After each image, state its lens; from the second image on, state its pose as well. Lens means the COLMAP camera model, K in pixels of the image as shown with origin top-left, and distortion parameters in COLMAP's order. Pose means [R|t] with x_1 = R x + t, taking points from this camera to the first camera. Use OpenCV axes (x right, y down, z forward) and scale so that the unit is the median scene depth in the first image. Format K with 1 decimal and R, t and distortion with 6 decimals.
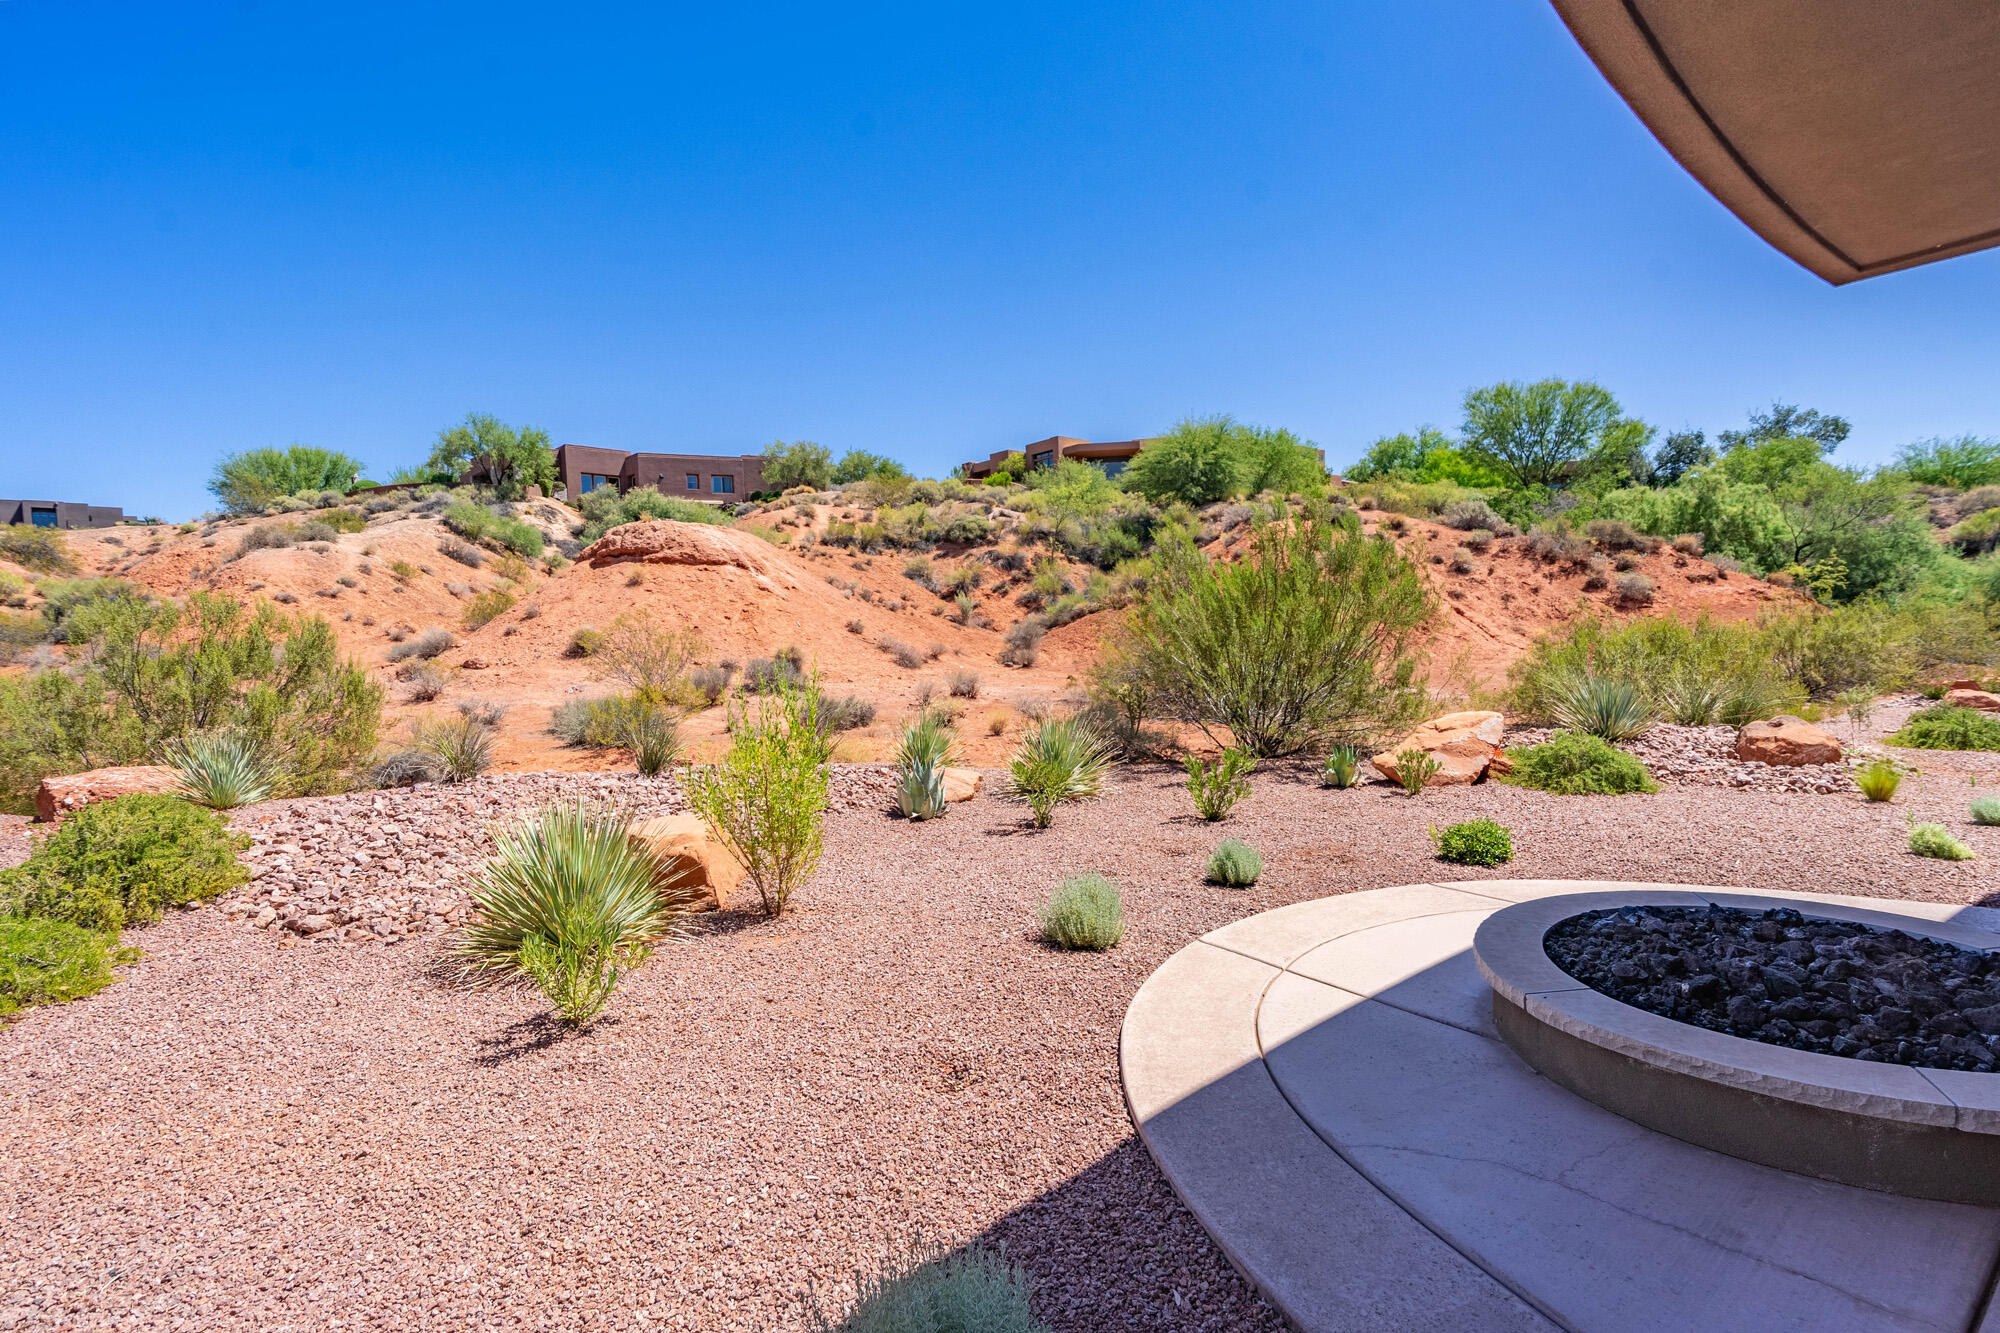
lens RADIAL K [[923.9, 0, 1004.7], [0, 923.9, 664.8], [0, 0, 1]] dist [-0.003792, 0.000124]
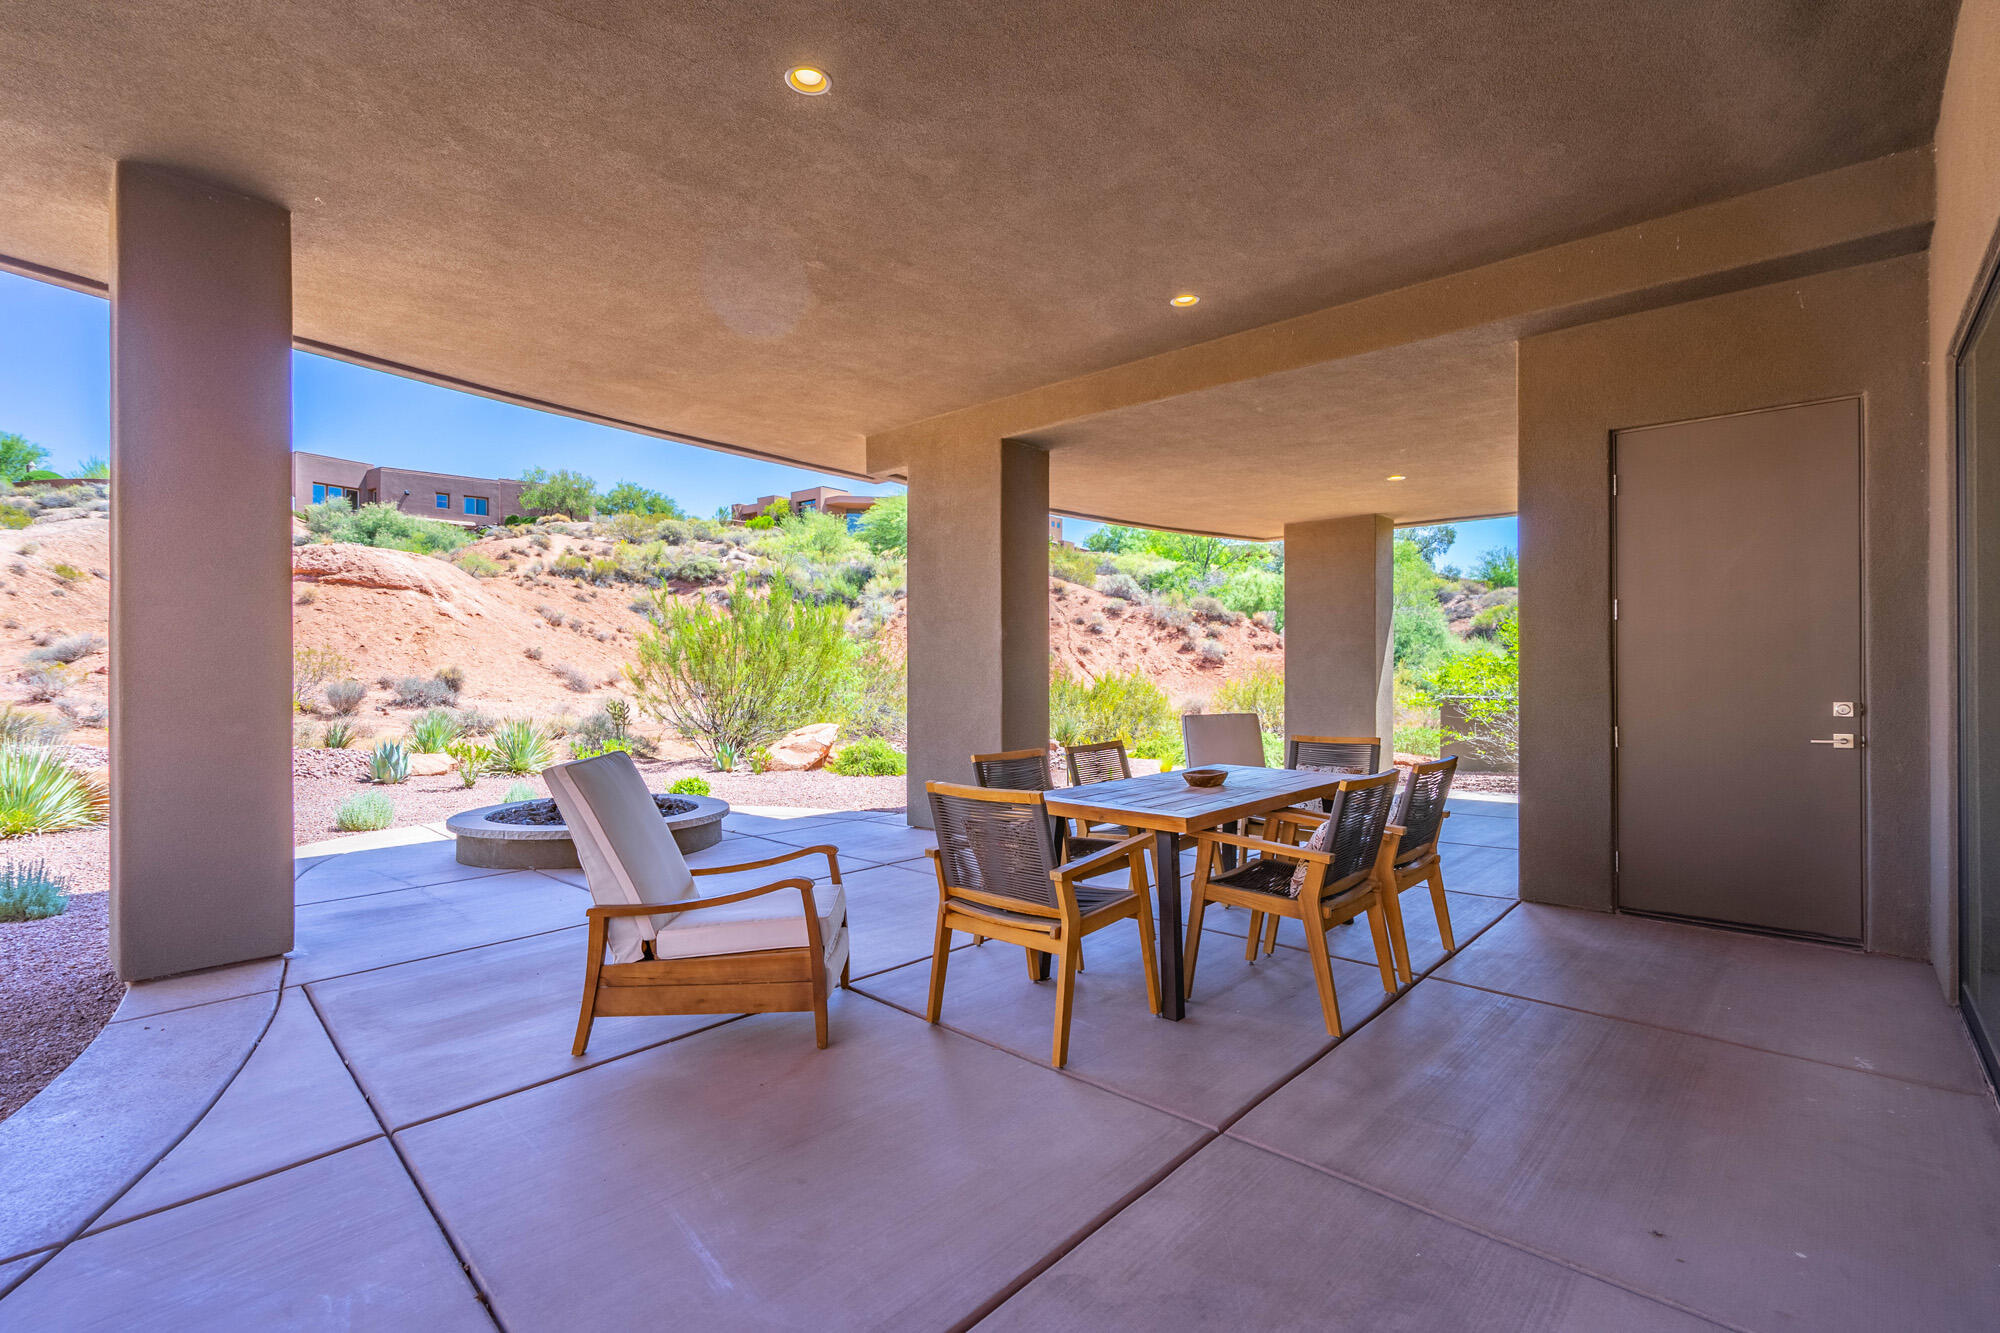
lens RADIAL K [[904.4, 0, 999.8], [0, 904.4, 672.7], [0, 0, 1]] dist [-0.000430, 0.000399]
pose [[0.978461, 0.043095, 0.201884, 0.100369], [-0.035650, 0.998549, -0.040367, 0.003520], [-0.203330, 0.032300, 0.978577, -0.101560]]
